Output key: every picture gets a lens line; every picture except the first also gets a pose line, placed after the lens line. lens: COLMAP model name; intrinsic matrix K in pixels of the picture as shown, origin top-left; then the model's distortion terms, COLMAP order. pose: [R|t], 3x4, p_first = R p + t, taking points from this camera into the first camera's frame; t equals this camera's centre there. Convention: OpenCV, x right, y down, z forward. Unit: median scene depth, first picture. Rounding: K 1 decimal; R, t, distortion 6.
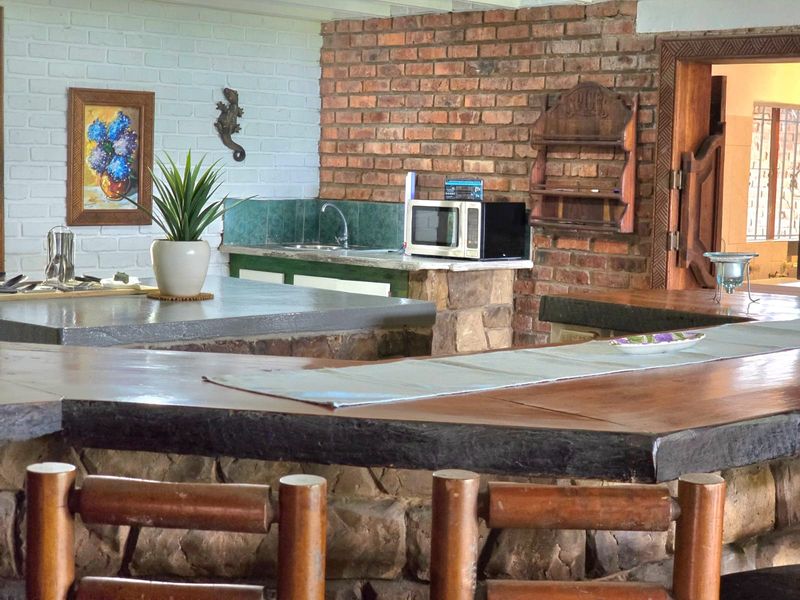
lens RADIAL K [[1565.7, 0, 438.0], [0, 1565.7, 300.8], [0, 0, 1]] dist [-0.013097, 0.543512]
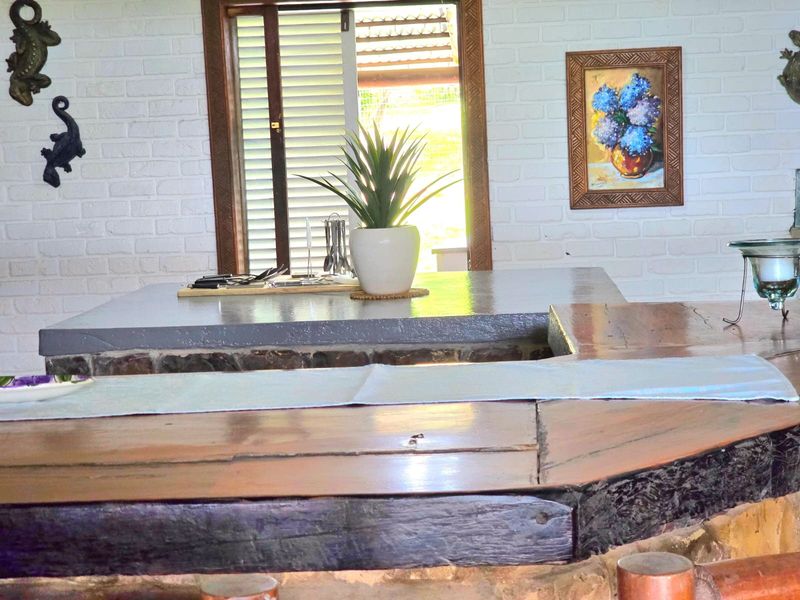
lens RADIAL K [[1565.7, 0, 438.0], [0, 1565.7, 300.8], [0, 0, 1]] dist [-0.013097, 0.543512]
pose [[0.647670, 0.022437, -0.761591, 0.392906], [-0.012089, 0.999743, 0.019172, -0.012699], [0.761825, -0.003210, 0.647775, 0.377933]]
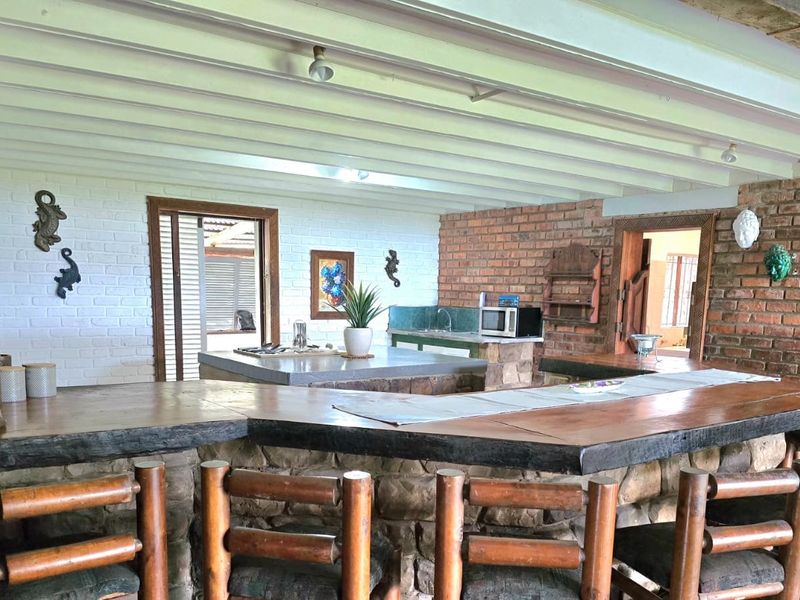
lens RADIAL K [[735.1, 0, 412.3], [0, 735.1, 406.0], [0, 0, 1]] dist [0.122439, -0.215090]
pose [[0.990938, 0.017135, -0.133225, 0.022596], [-0.007764, 0.997479, 0.070542, -0.004635], [0.134098, -0.068868, 0.988572, 0.068064]]
